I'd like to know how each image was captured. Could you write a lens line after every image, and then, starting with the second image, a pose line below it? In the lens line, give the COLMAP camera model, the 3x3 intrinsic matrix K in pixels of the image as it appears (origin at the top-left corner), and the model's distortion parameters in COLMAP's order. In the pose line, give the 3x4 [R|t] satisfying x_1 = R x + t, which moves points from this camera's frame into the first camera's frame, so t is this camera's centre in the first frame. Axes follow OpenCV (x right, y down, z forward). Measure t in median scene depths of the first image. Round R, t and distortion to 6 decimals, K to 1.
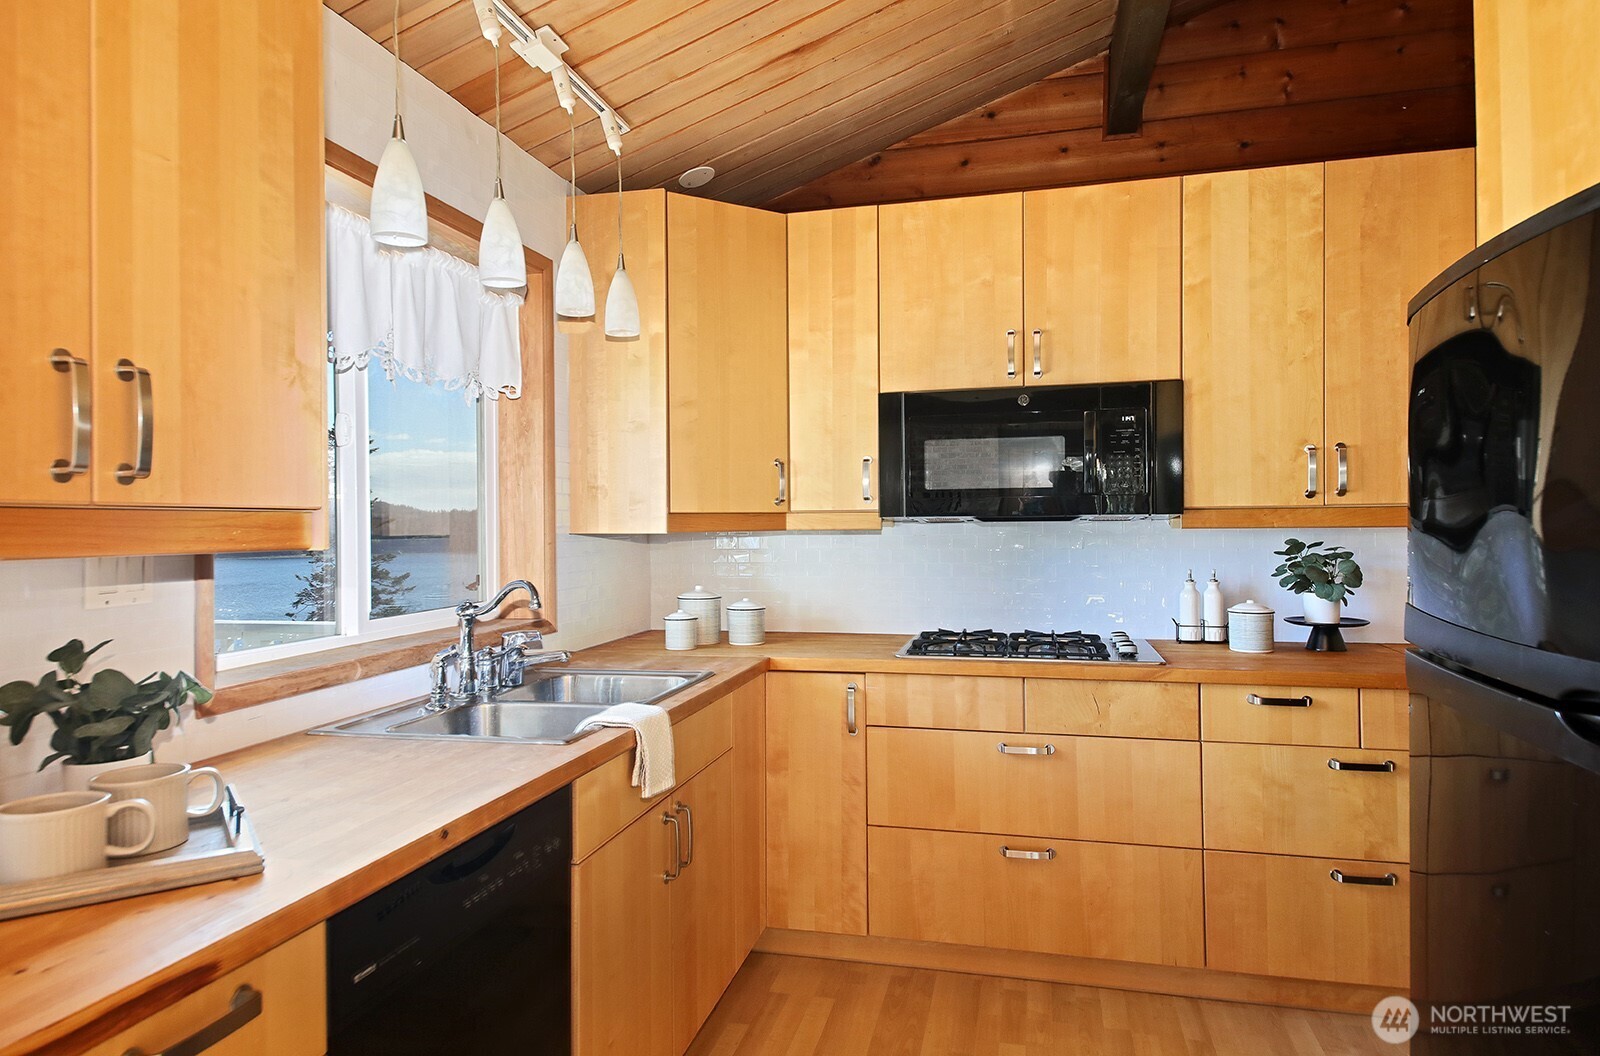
lens RADIAL K [[965.4, 0, 800.0], [0, 965.4, 528.0], [0, 0, 1]] dist [-0.000844, -0.000473]
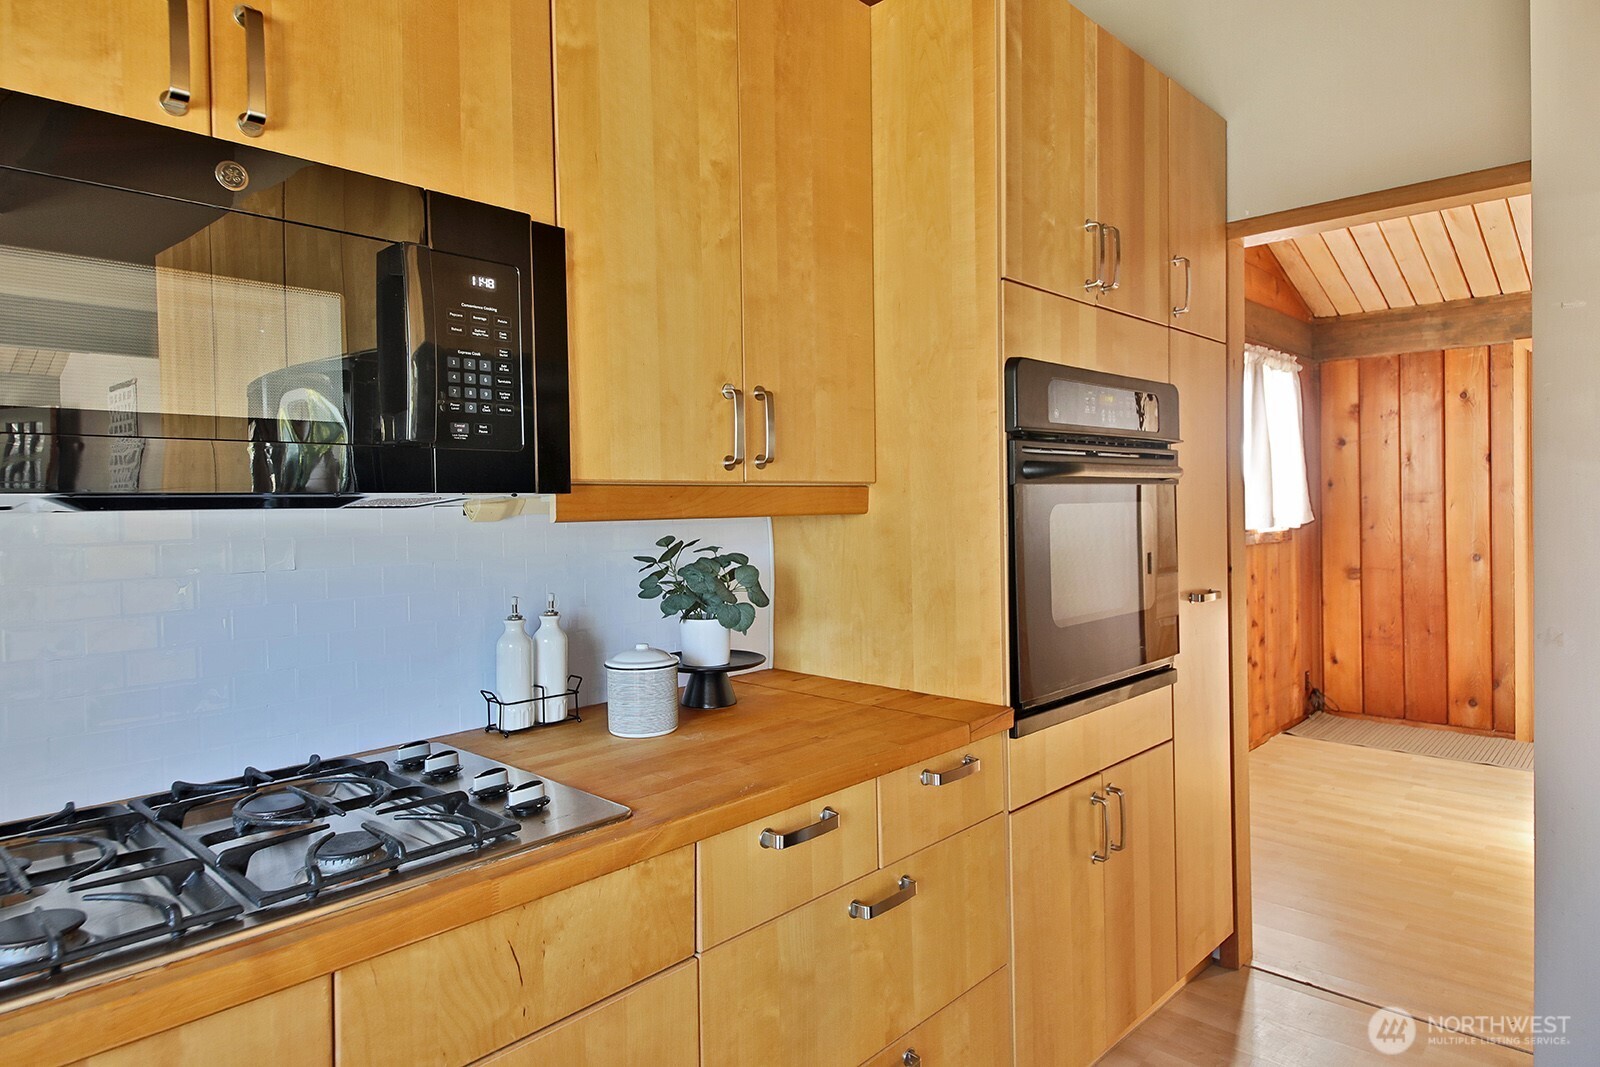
lens RADIAL K [[940.3, 0, 800.0], [0, 940.3, 533.5], [0, 0, 1]] dist [0.006074, 0.000721]
pose [[0.496744, -0.023833, 0.867570, 0.026088], [0.007533, 0.999704, 0.023150, -0.004287], [-0.867865, -0.004964, 0.496776, 0.632005]]
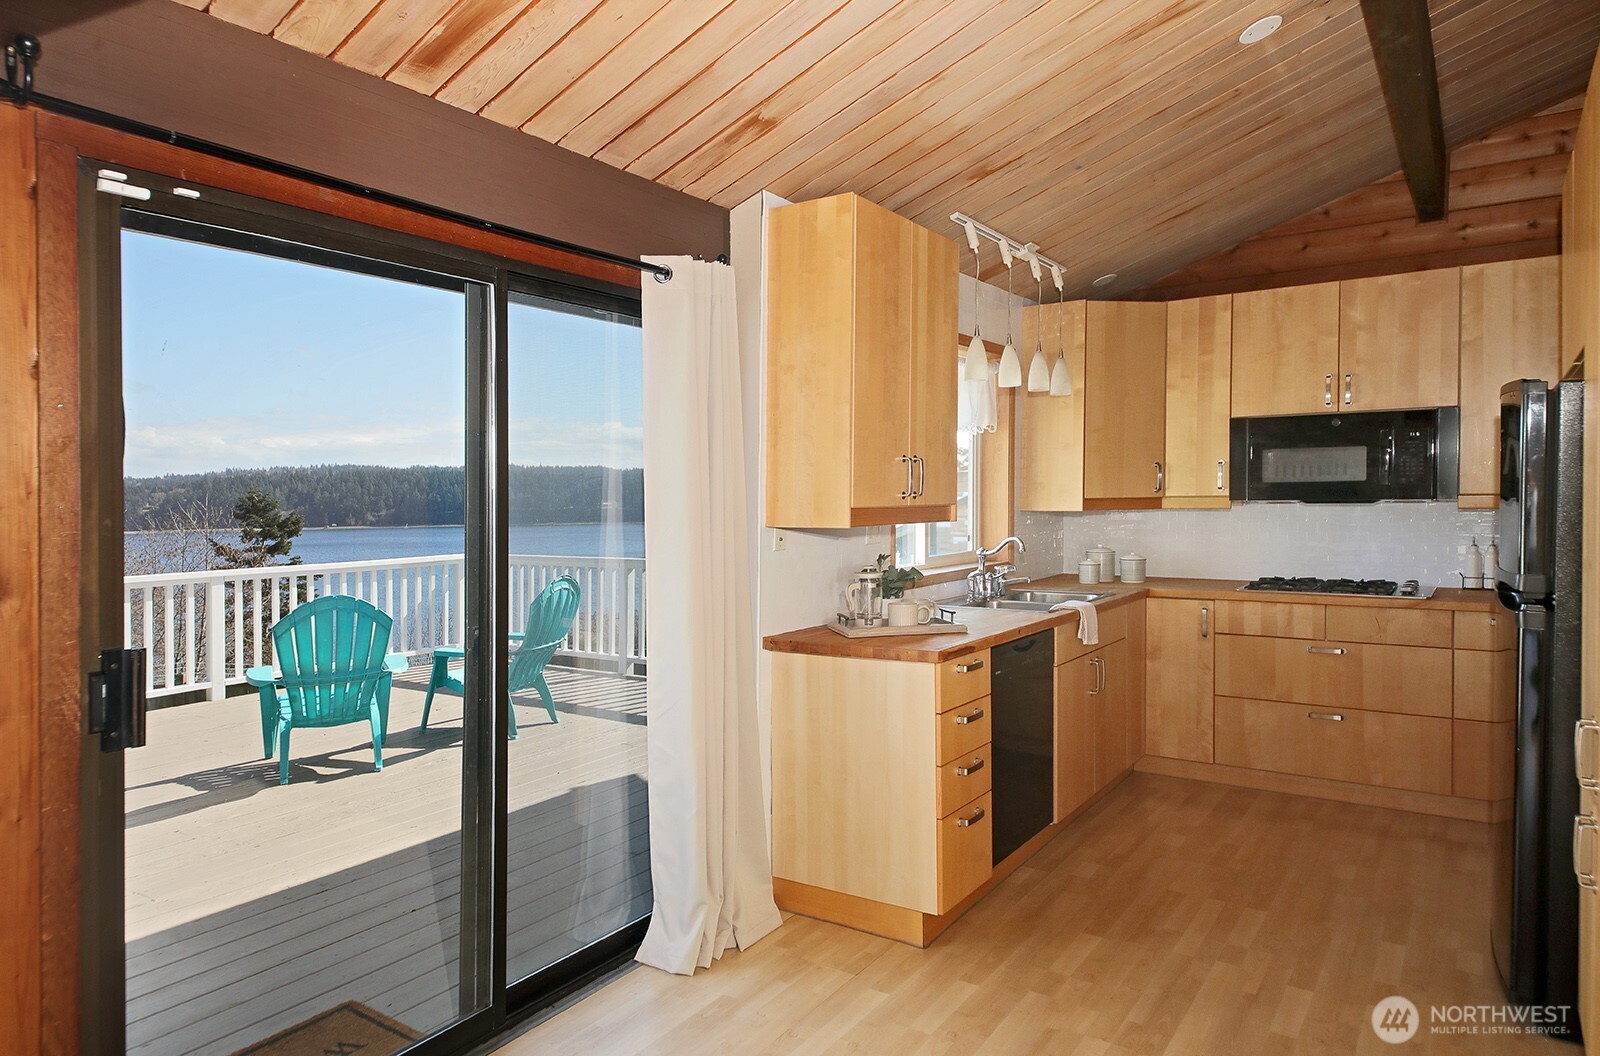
lens RADIAL K [[1009.9, 0, 793.5], [0, 1009.9, 546.0], [0, 0, 1]] dist [0.052034, -0.003450]
pose [[0.935080, 0.015444, -0.354099, 0.012107], [0.000726, 0.998965, 0.045487, -0.014259], [0.354435, -0.042791, 0.934101, -0.792511]]
